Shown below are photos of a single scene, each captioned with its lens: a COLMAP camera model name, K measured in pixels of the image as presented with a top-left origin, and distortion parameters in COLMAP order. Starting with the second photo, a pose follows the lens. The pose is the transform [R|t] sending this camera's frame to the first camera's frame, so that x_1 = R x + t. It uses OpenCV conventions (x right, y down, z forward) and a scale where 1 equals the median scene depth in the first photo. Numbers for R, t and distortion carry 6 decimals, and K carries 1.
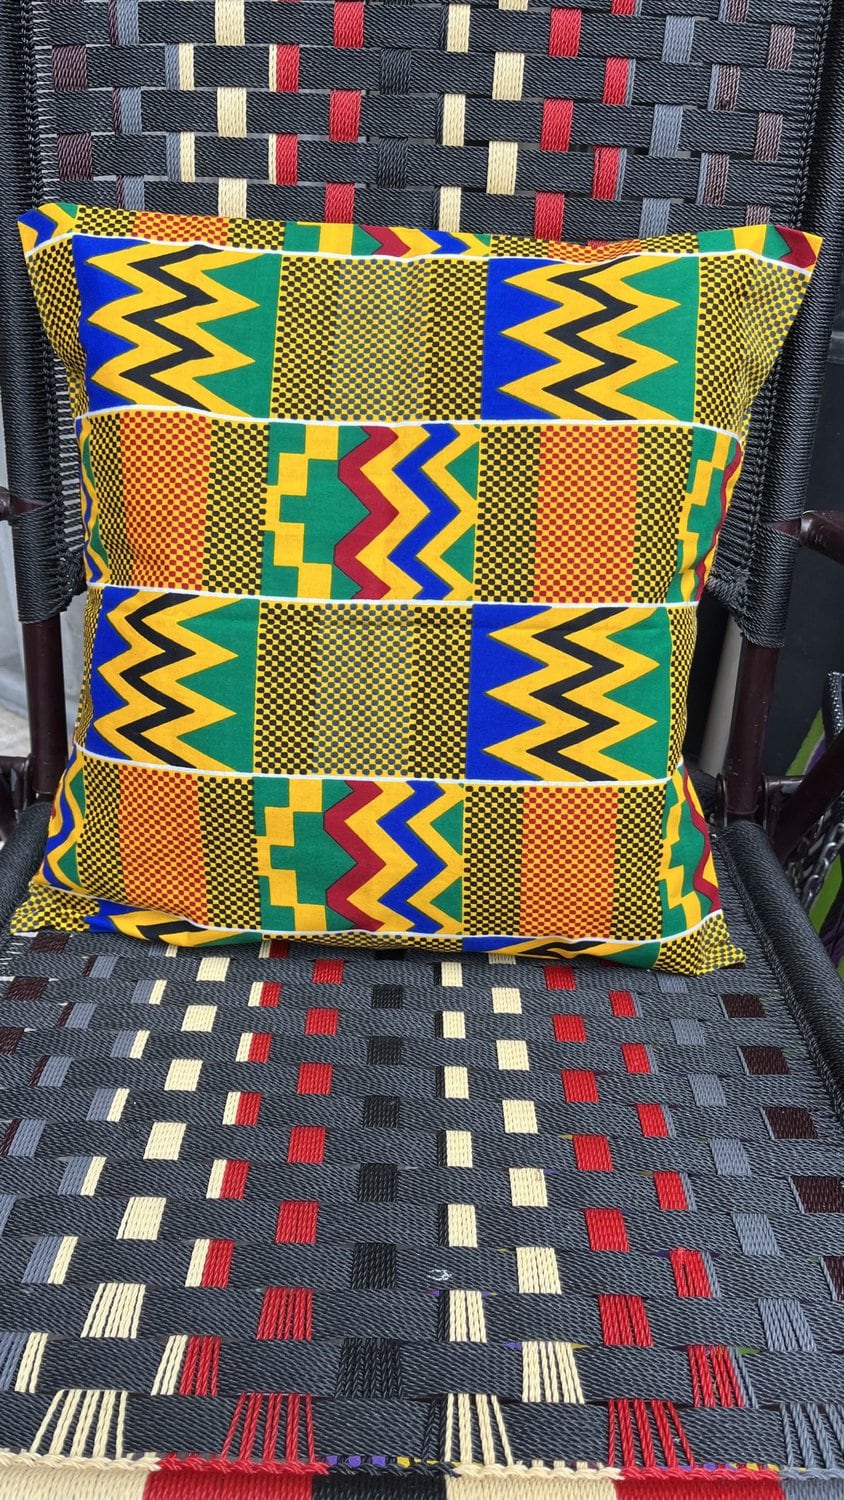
lens RADIAL K [[1168.8, 0, 423.8], [0, 1168.8, 756.3], [0, 0, 1]] dist [0.045573, -0.060742]
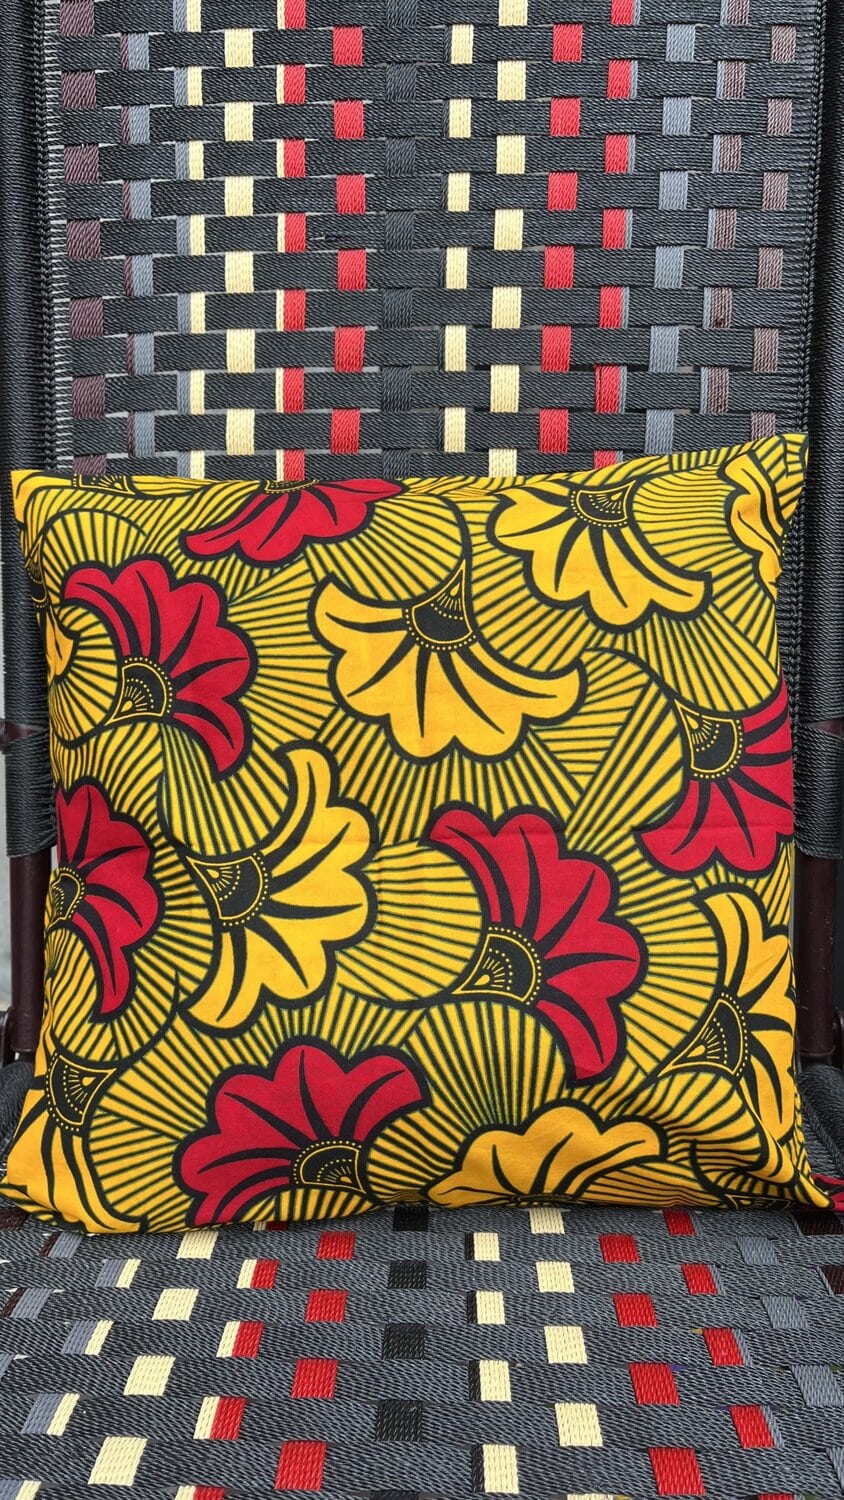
lens RADIAL K [[1168.8, 0, 420.4], [0, 1168.8, 752.0], [0, 0, 1]] dist [0.045573, -0.060742]
pose [[0.999027, -0.033108, -0.029137, 0.014405], [0.023748, 0.960526, -0.277173, 0.088915], [0.037164, 0.276212, 0.960378, 0.123048]]
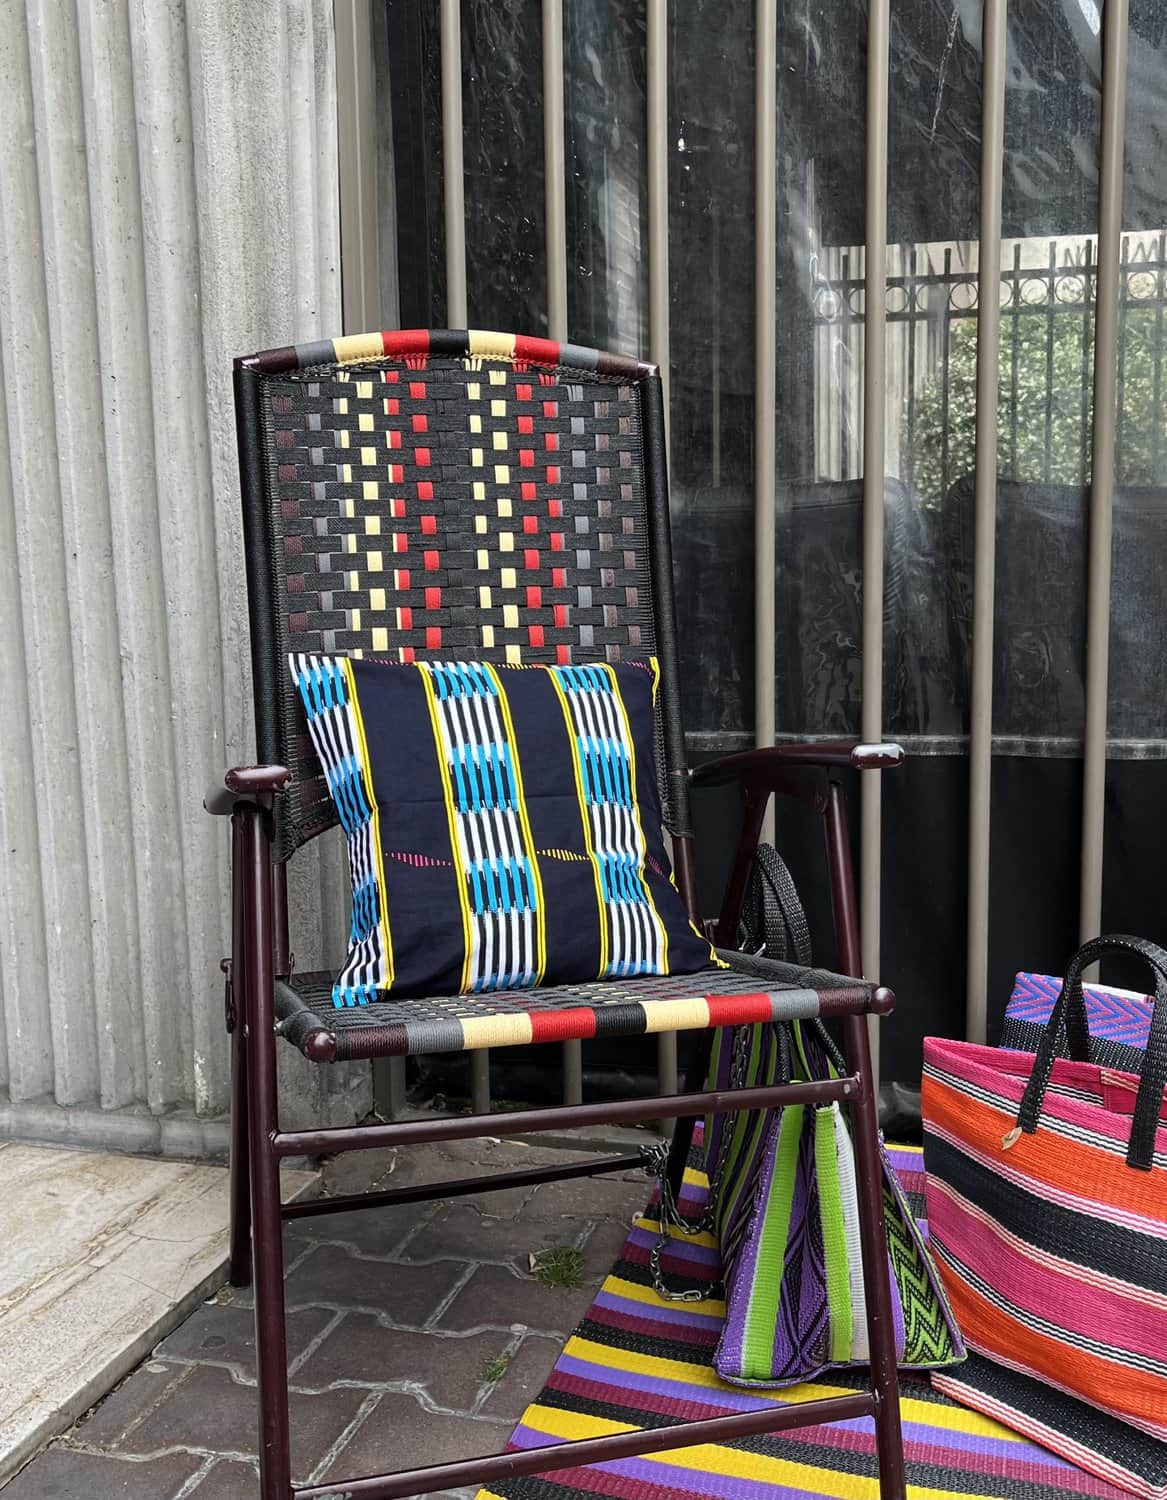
lens RADIAL K [[1636.0, 0, 598.5], [0, 1636.0, 777.6], [0, 0, 1]] dist [0.113882, 0.000000]
pose [[0.957625, -0.081471, 0.276257, -0.661045], [0.200381, 0.877433, -0.435844, 1.126837], [-0.206888, 0.472731, 0.856576, -1.480571]]
